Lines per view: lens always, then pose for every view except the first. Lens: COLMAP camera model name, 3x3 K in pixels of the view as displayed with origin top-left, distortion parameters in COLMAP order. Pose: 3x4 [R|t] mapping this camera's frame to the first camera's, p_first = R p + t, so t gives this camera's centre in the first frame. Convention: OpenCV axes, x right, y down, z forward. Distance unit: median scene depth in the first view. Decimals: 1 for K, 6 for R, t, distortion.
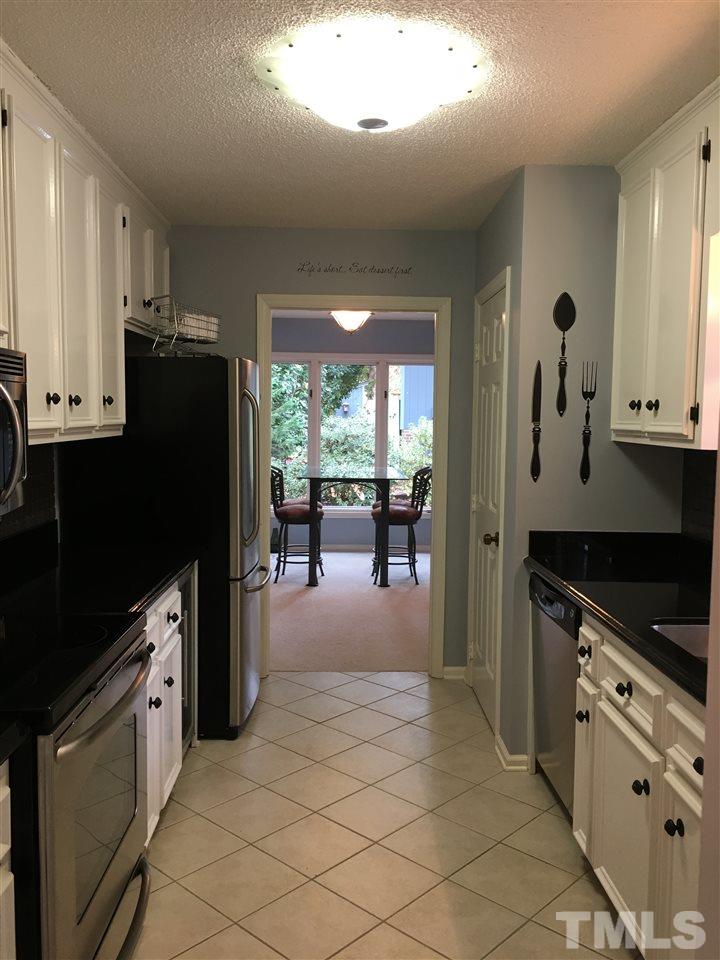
lens RADIAL K [[814.2, 0, 363.3], [0, 814.2, 478.8], [0, 0, 1]] dist [0.074602, -0.067582]
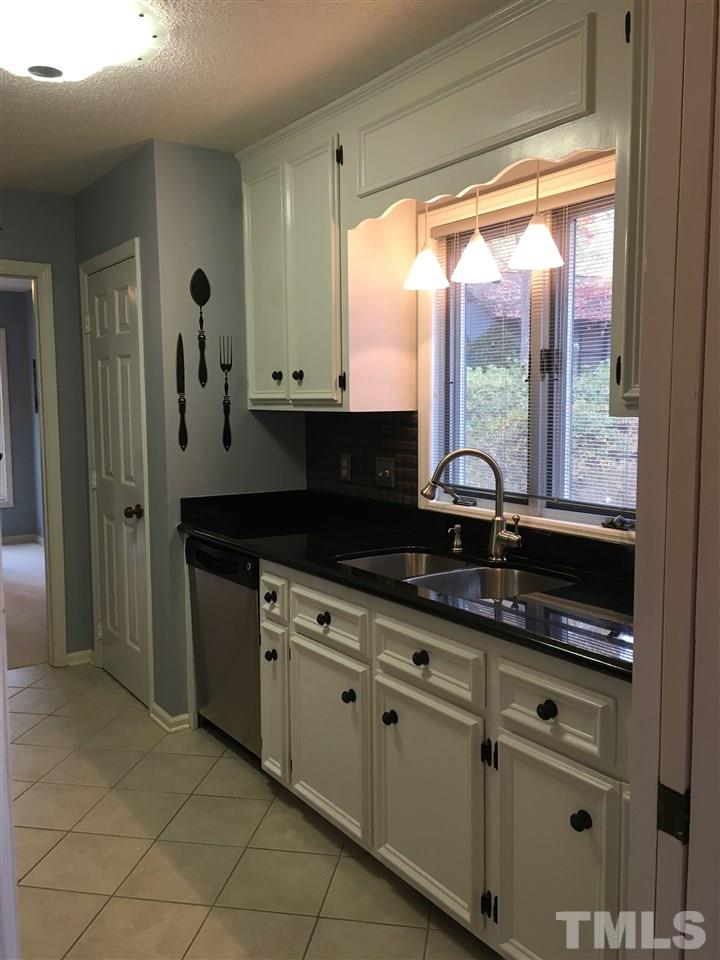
lens RADIAL K [[814.2, 0, 361.3], [0, 814.2, 478.5], [0, 0, 1]] dist [0.074602, -0.067582]
pose [[0.839861, -0.070000, 0.538269, -0.162635], [0.058809, 0.997547, 0.037967, 0.012721], [-0.539607, -0.000232, 0.841917, 0.005351]]
